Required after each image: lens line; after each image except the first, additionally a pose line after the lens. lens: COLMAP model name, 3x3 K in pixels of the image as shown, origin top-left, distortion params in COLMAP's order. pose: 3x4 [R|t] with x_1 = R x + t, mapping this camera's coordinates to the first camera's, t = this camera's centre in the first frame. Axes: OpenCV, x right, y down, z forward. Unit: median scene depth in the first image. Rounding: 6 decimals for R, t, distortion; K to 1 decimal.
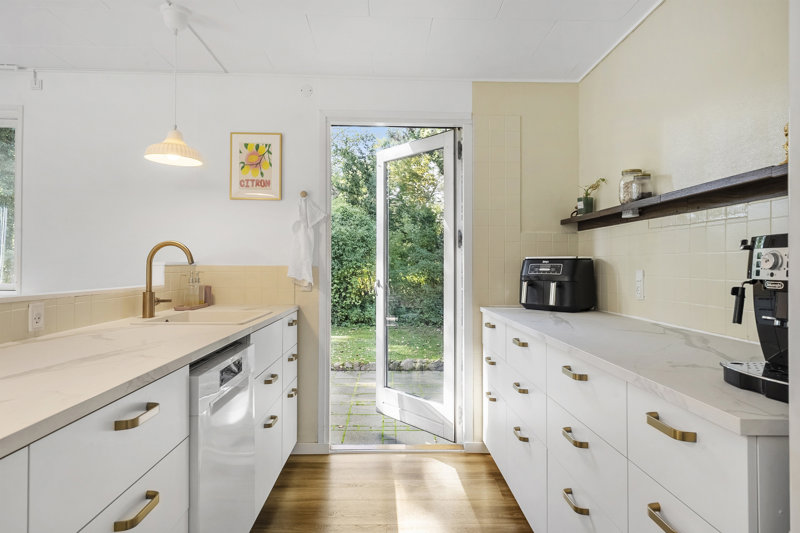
lens RADIAL K [[477.8, 0, 401.6], [0, 477.8, 266.3], [0, 0, 1]] dist [0.004585, 0.000977]
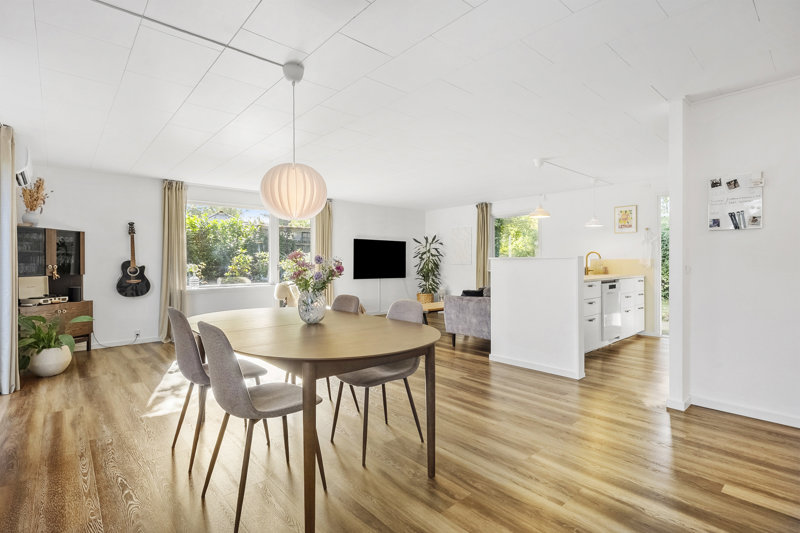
lens RADIAL K [[386.7, 0, 402.5], [0, 386.7, 264.8], [0, 0, 1]] dist [-0.004721, -0.000216]
pose [[0.642282, -0.004214, -0.766457, 0.498083], [0.012215, 0.999914, 0.004738, 0.003795], [0.766371, -0.012406, 0.642279, -1.206668]]
